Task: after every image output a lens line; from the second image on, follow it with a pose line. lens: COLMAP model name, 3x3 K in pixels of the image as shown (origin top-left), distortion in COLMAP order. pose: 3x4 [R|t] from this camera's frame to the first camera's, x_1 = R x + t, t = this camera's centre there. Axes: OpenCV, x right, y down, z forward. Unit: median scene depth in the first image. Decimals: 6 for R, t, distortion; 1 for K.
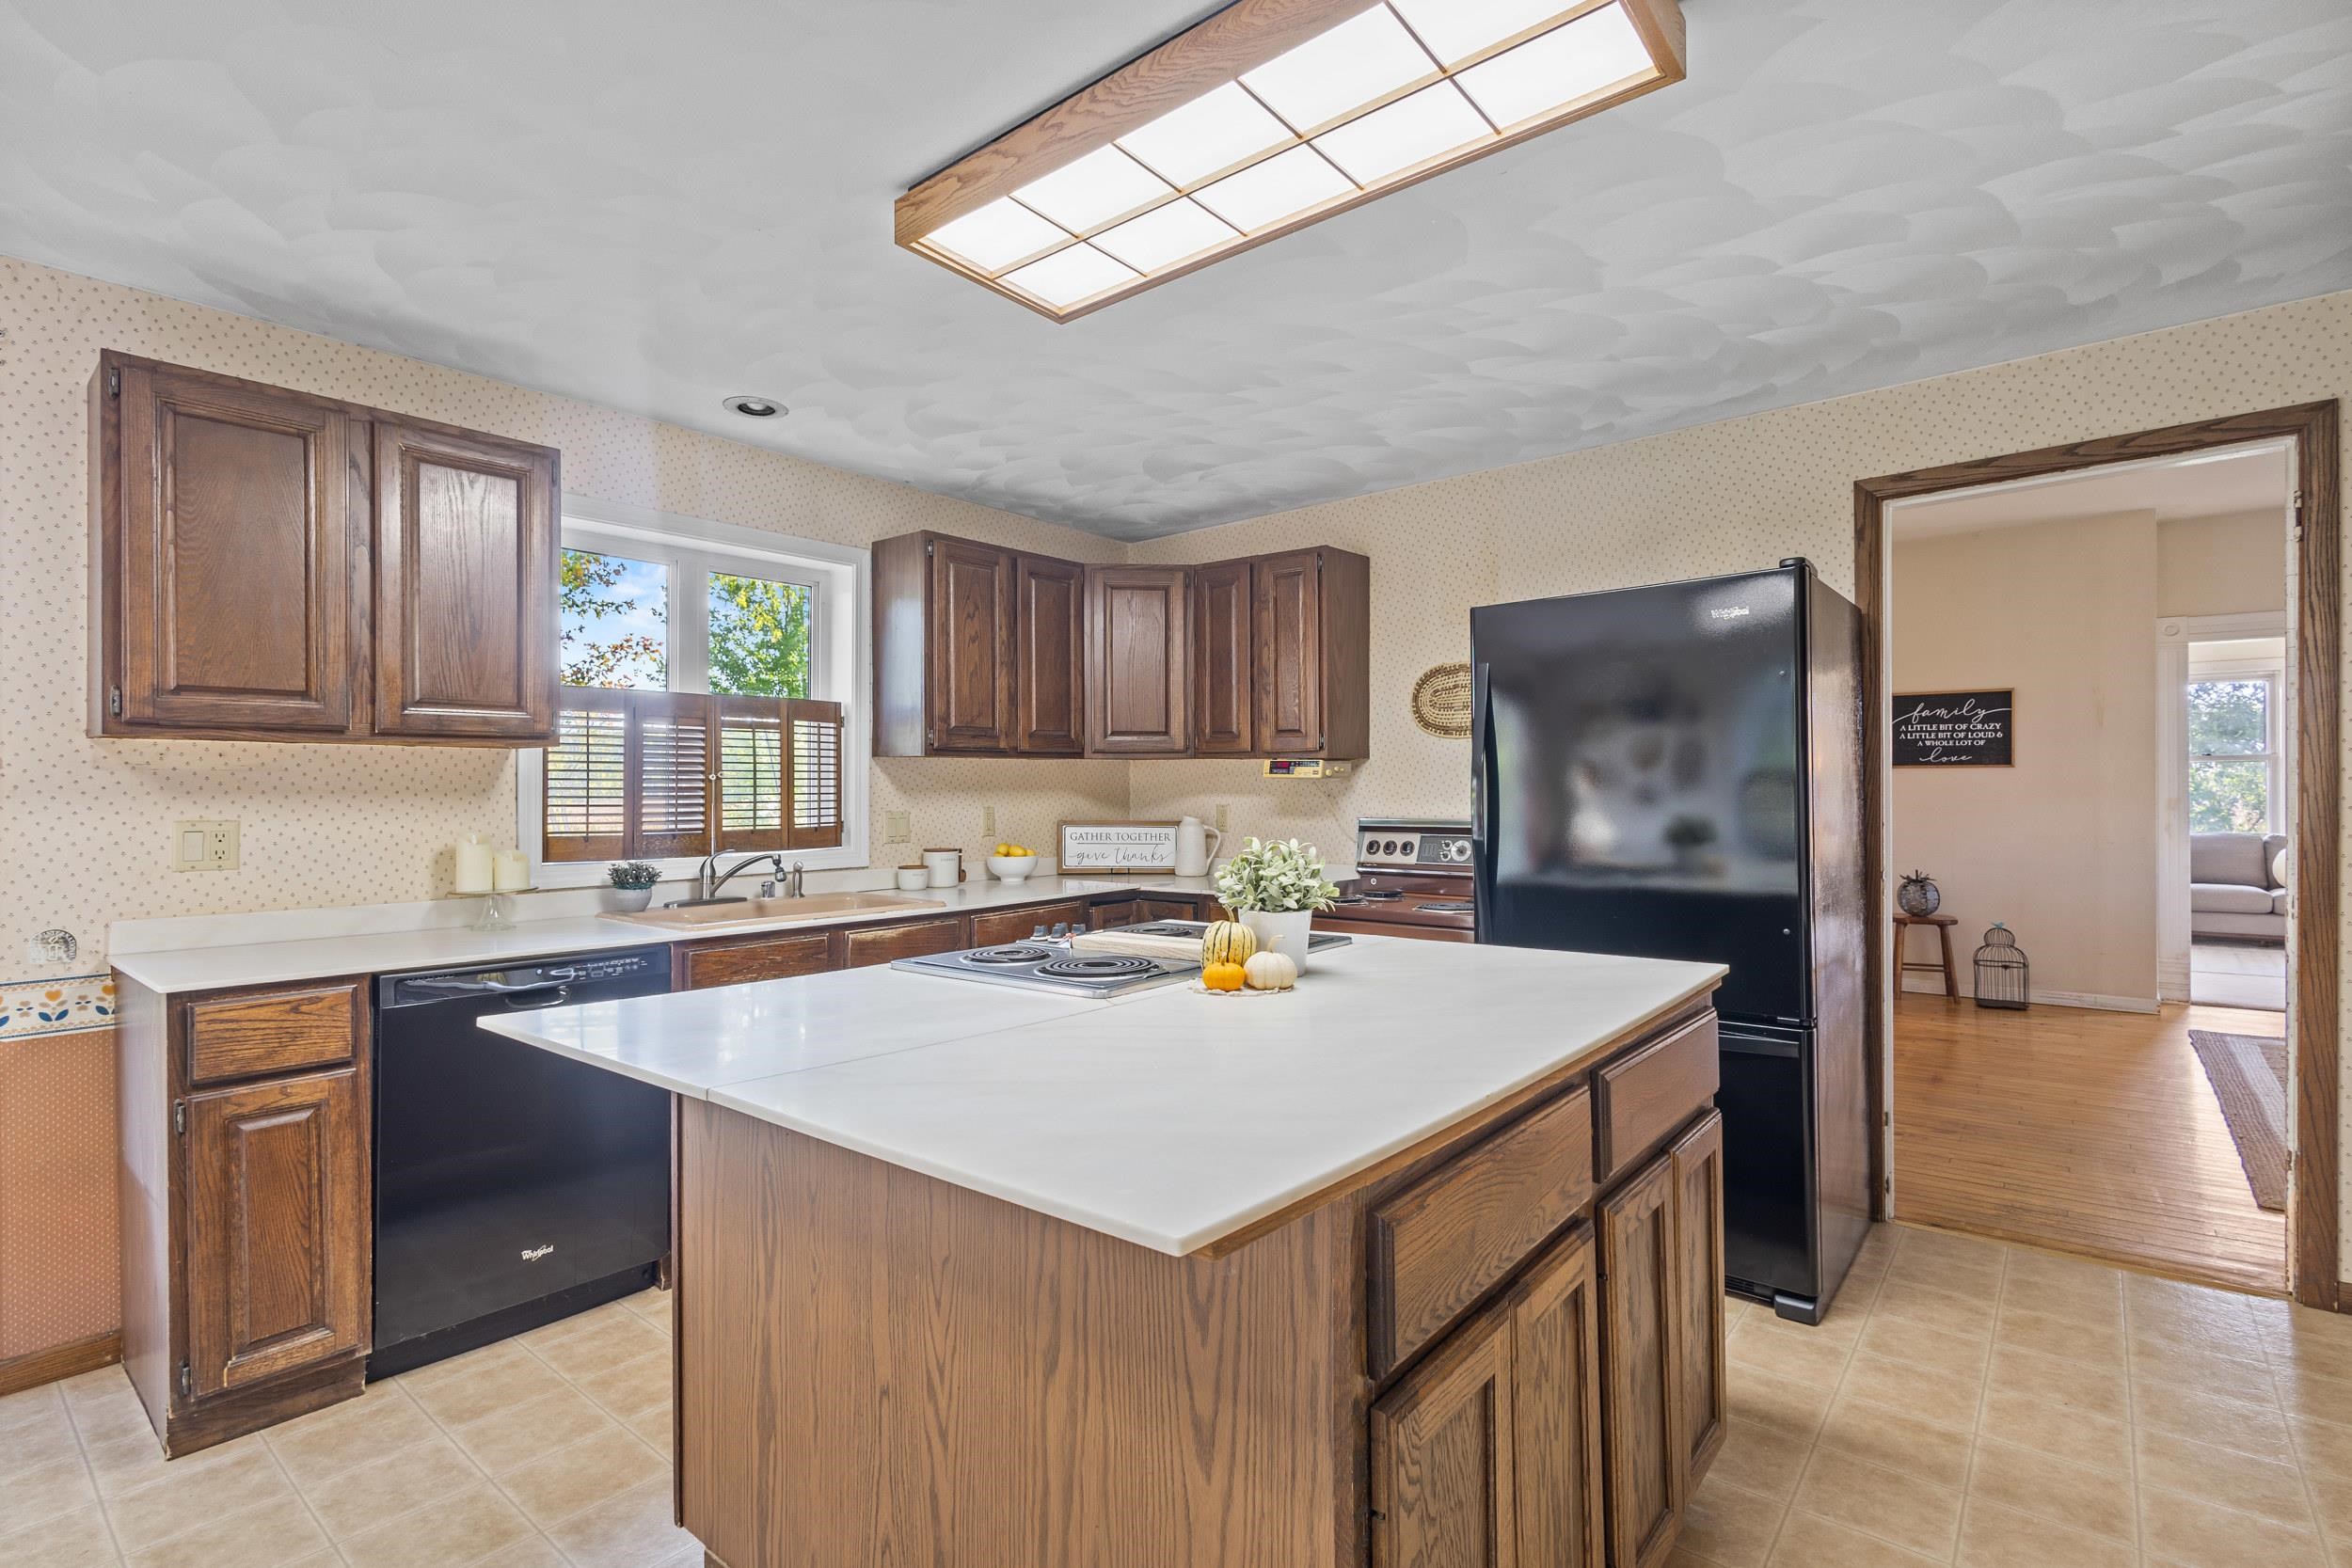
lens RADIAL K [[1097.8, 0, 1171.5], [0, 1097.8, 786.7], [0, 0, 1]] dist [0.012857, -0.003874]
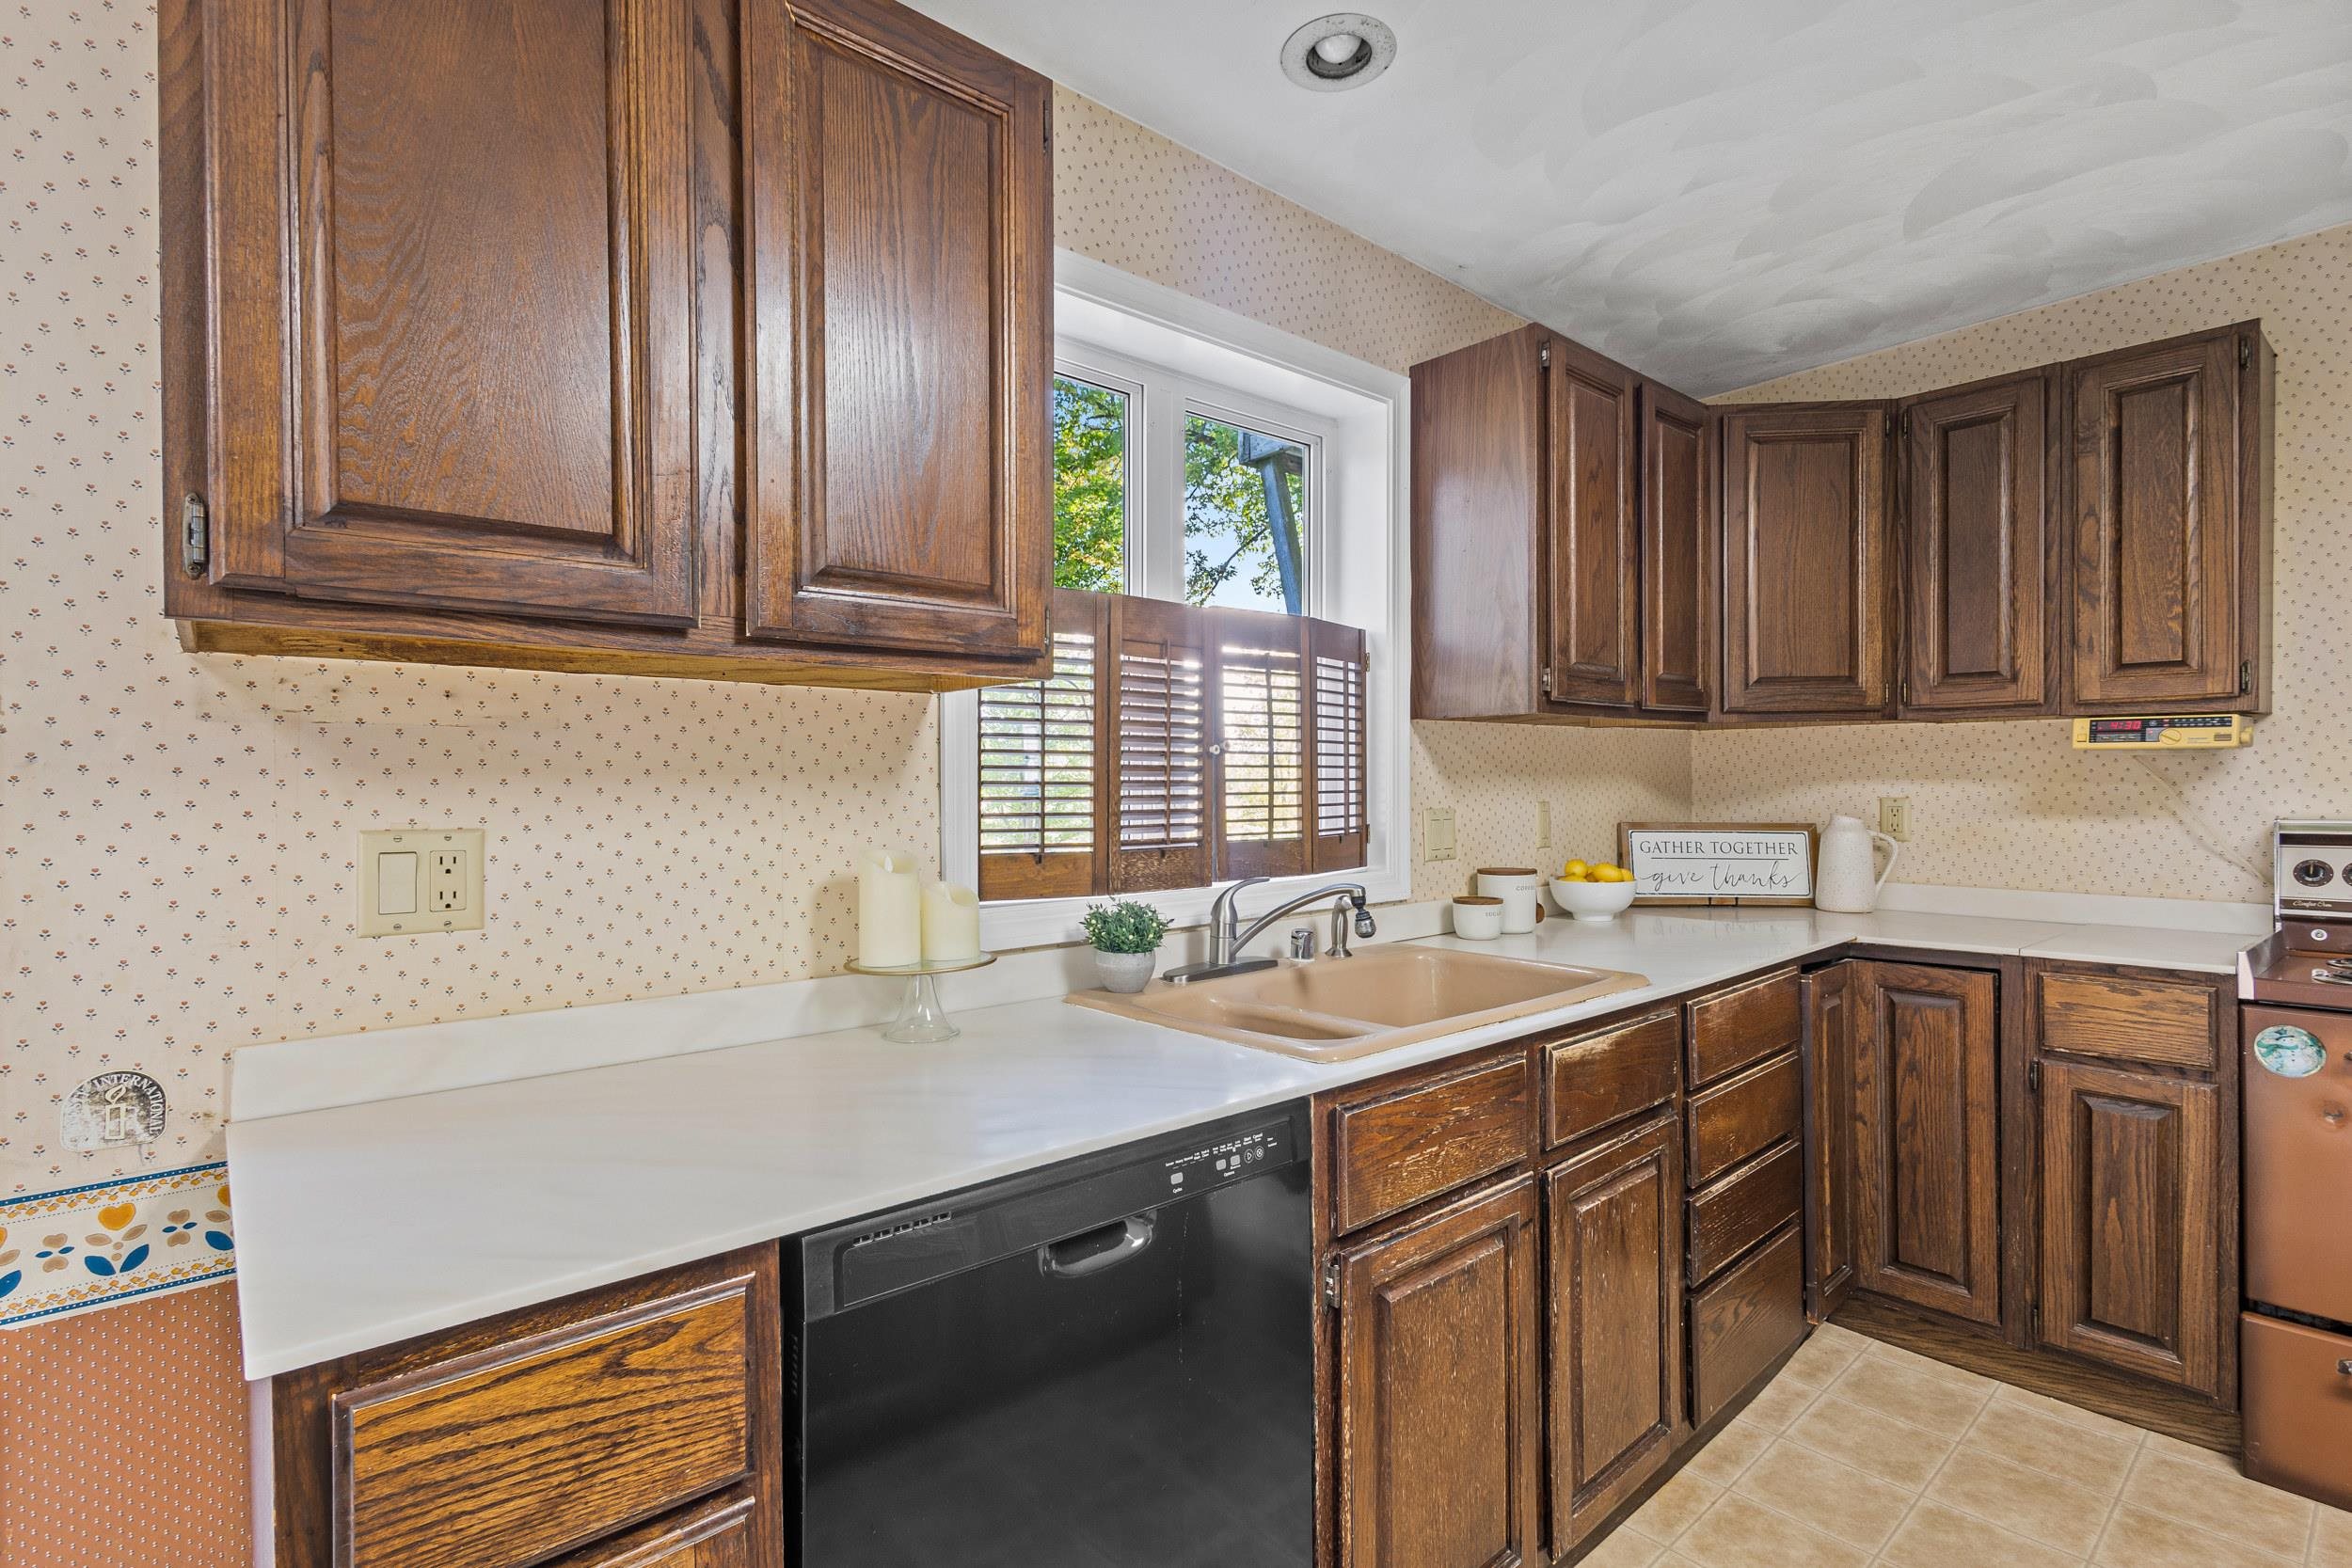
lens RADIAL K [[1097.8, 0, 1168.6], [0, 1097.8, 788.8], [0, 0, 1]] dist [0.012857, -0.003874]
pose [[0.987702, -0.003975, -0.156296, -0.374722], [0.004785, 0.999977, 0.004807, 0.009579], [0.156274, -0.005496, 0.987699, 0.453611]]
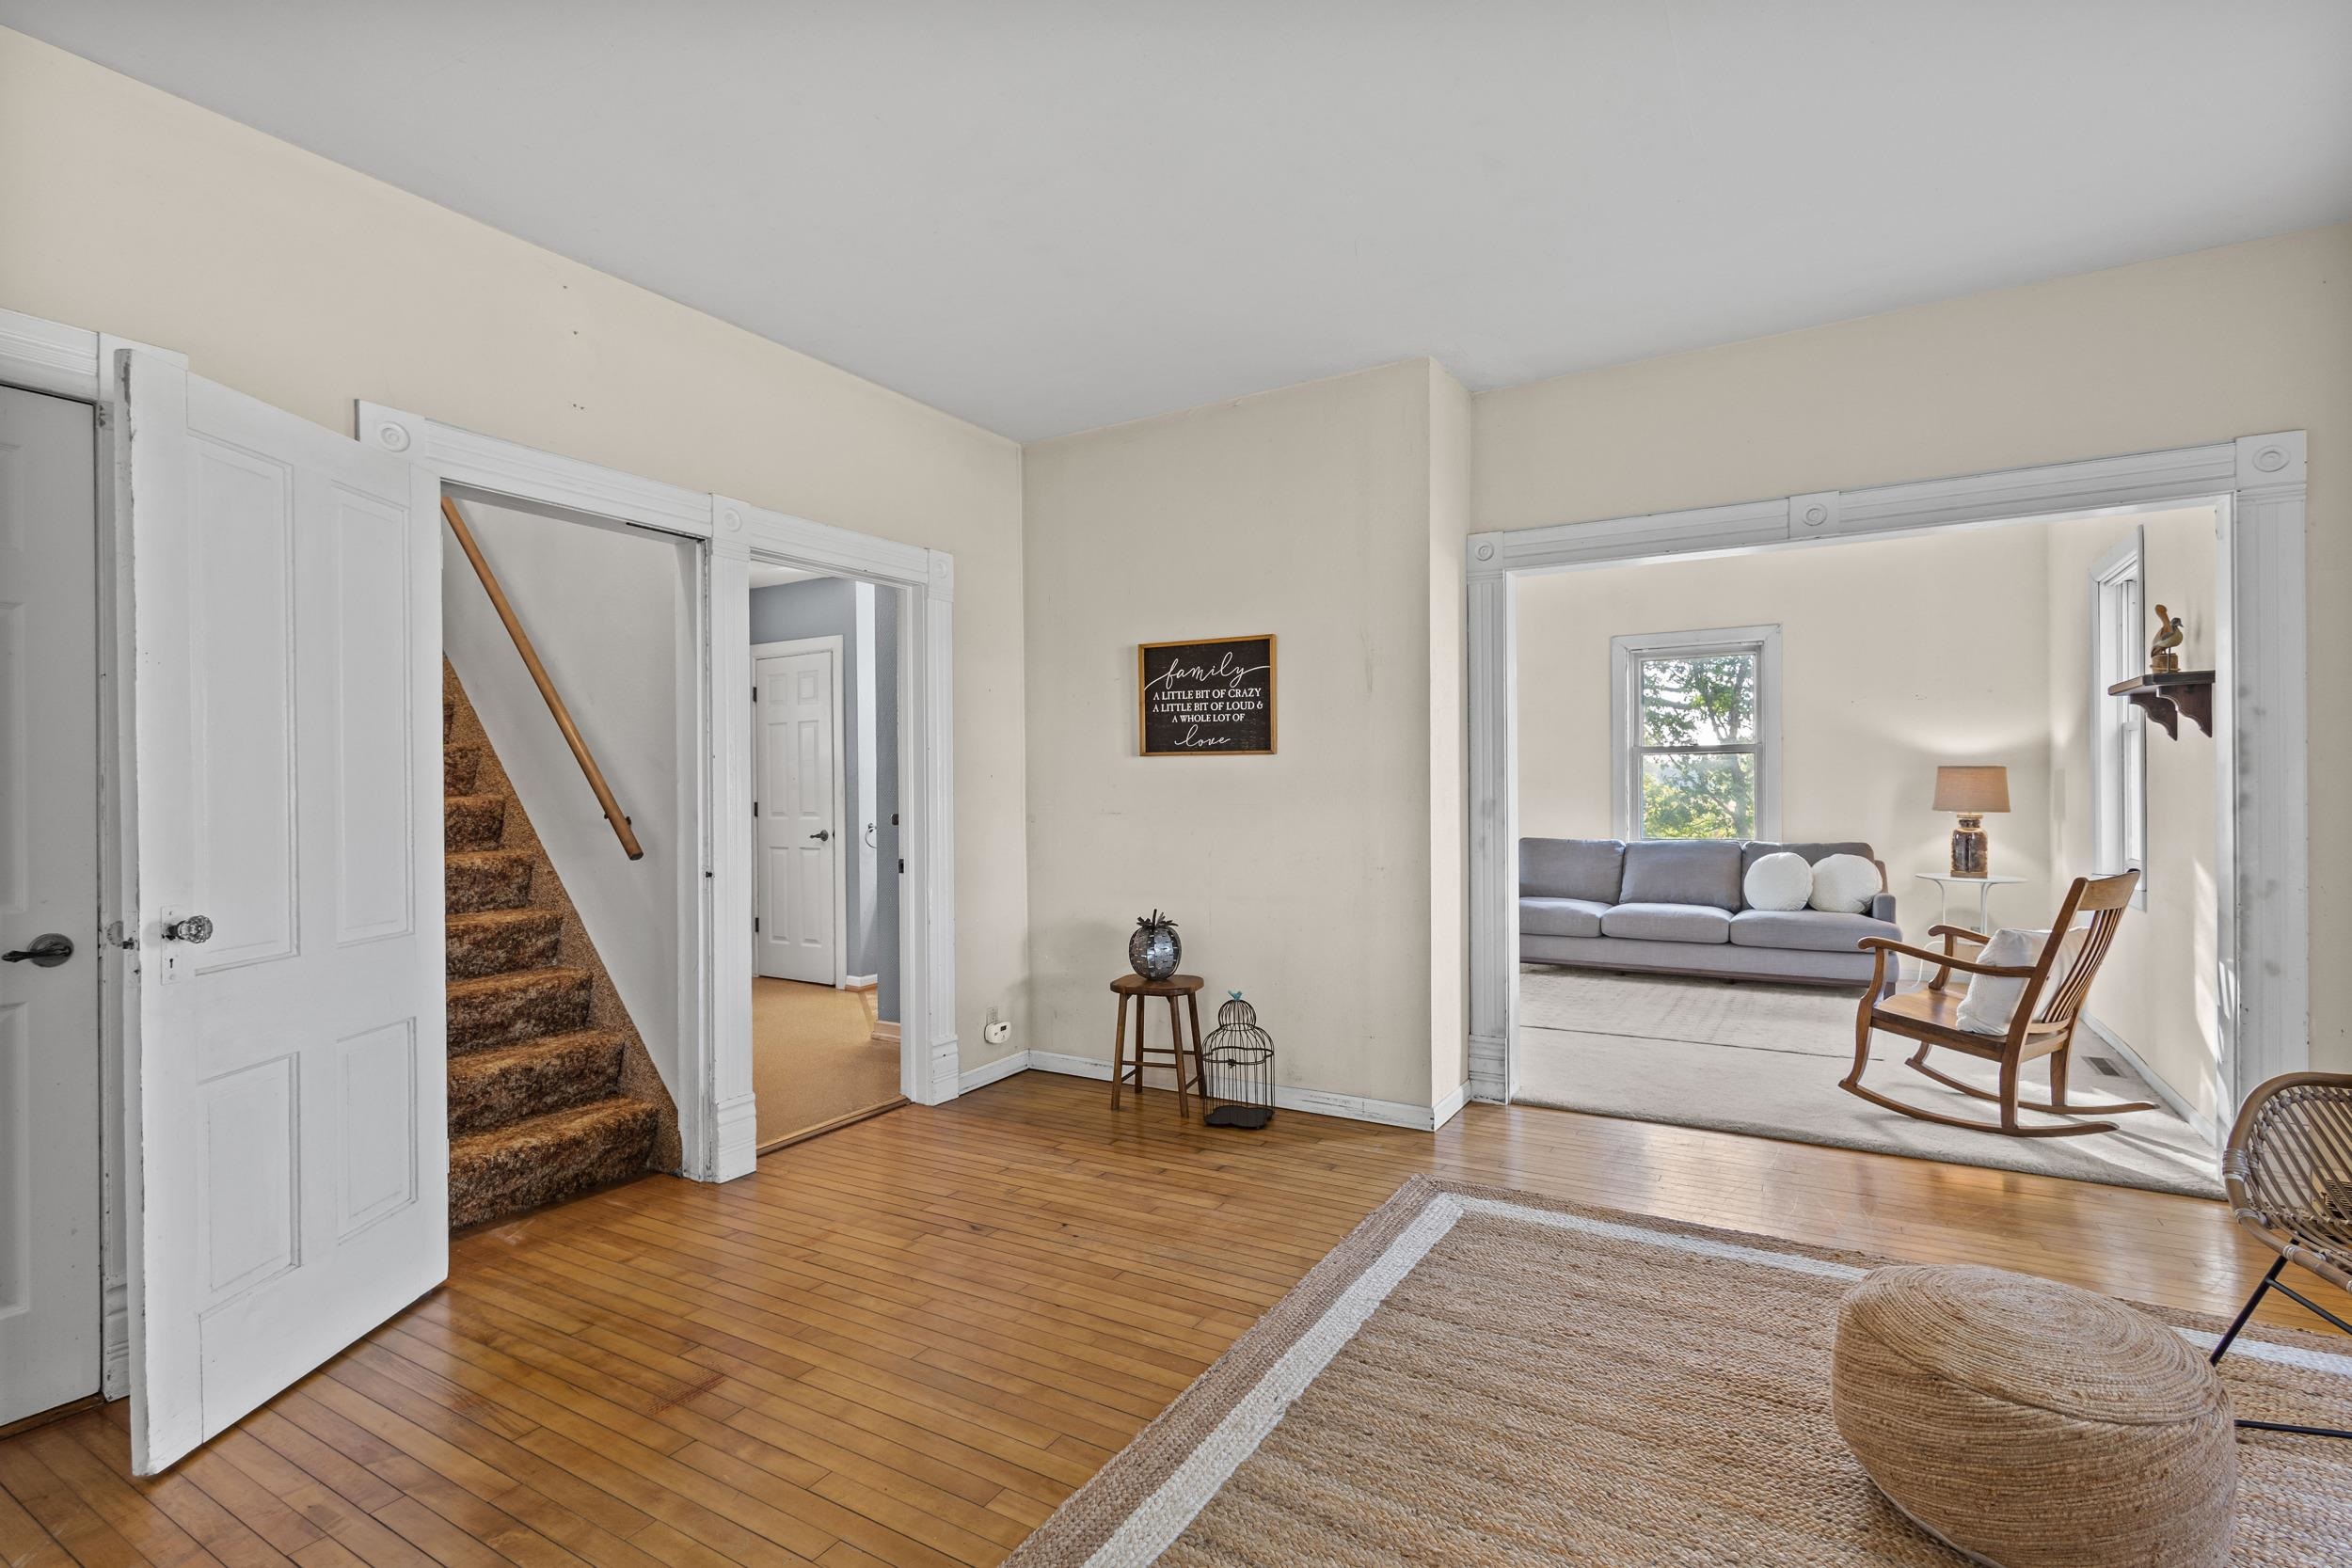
lens RADIAL K [[1097.8, 0, 1161.4], [0, 1097.8, 790.3], [0, 0, 1]] dist [0.012857, -0.003874]
pose [[0.989162, -0.002021, 0.146815, 1.210705], [0.001407, 0.999990, 0.004282, 0.002666], [-0.146823, -0.004029, 0.989155, 0.720419]]
